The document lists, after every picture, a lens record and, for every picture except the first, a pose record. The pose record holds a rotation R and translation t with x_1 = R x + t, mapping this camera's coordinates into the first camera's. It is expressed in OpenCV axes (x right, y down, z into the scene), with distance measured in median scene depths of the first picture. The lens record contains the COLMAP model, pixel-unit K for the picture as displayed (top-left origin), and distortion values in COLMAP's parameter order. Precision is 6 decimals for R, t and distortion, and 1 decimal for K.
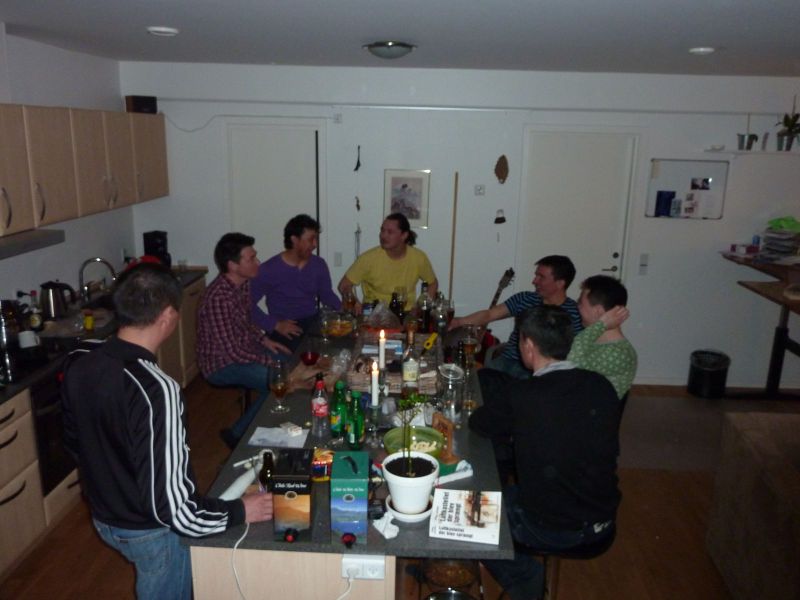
lens RADIAL K [[676.3, 0, 400.0], [0, 676.3, 300.0], [0, 0, 1]] dist [0.000452, -0.008764]
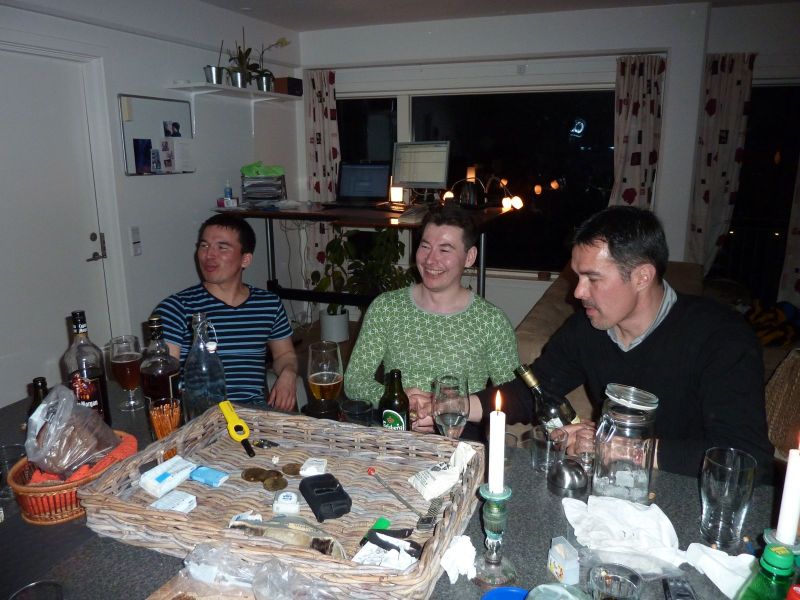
lens RADIAL K [[615.5, 0, 400.0], [0, 615.5, 300.0], [0, 0, 1]] dist [-0.017111, -0.012918]
pose [[0.297020, -0.245672, 0.922727, -0.268468], [0.241689, 0.954212, 0.176257, -0.058230], [-0.923778, 0.170661, 0.342796, 0.752169]]
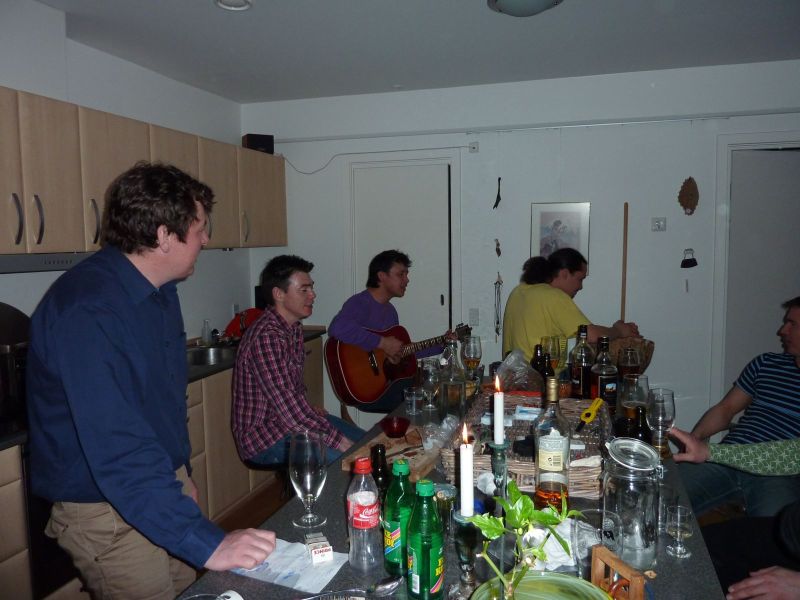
lens RADIAL K [[615.5, 0, 400.0], [0, 615.5, 300.0], [0, 0, 1]] dist [-0.017111, -0.012918]
pose [[0.965216, -0.009347, -0.261287, 0.023423], [-0.031966, 0.987645, -0.153416, 0.053195], [0.259492, 0.156432, 0.952992, 0.399306]]
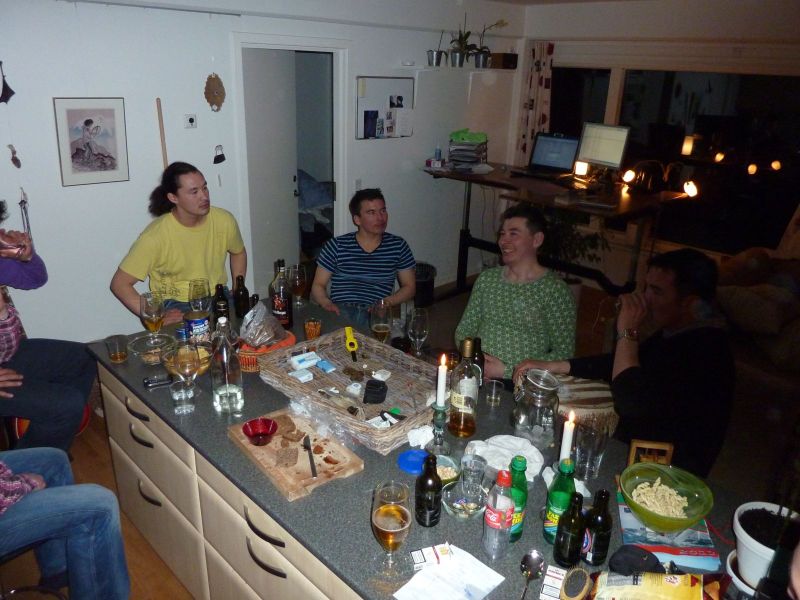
lens RADIAL K [[626.7, 0, 407.6], [0, 626.7, 299.3], [0, 0, 1]] dist [-0.005697, -0.002030]
pose [[0.657089, -0.262102, 0.706779, -0.383065], [0.158494, 0.964684, 0.210392, -0.114664], [-0.736962, -0.026226, 0.675425, 0.497822]]
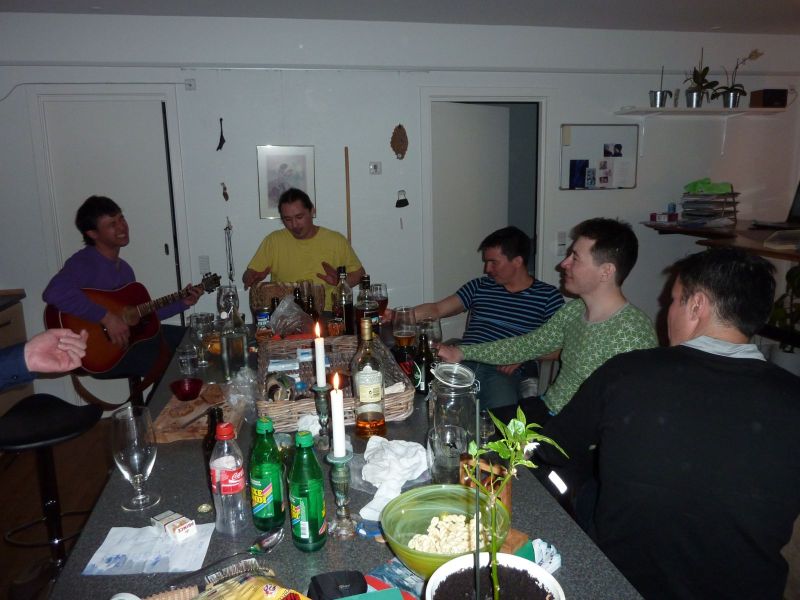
lens RADIAL K [[615.5, 0, 400.0], [0, 615.5, 300.0], [0, 0, 1]] dist [-0.017111, -0.012918]
pose [[0.967002, -0.089707, 0.238453, -0.068323], [0.101579, 0.994103, -0.037950, 0.044082], [-0.233643, 0.060919, 0.970412, 0.386087]]
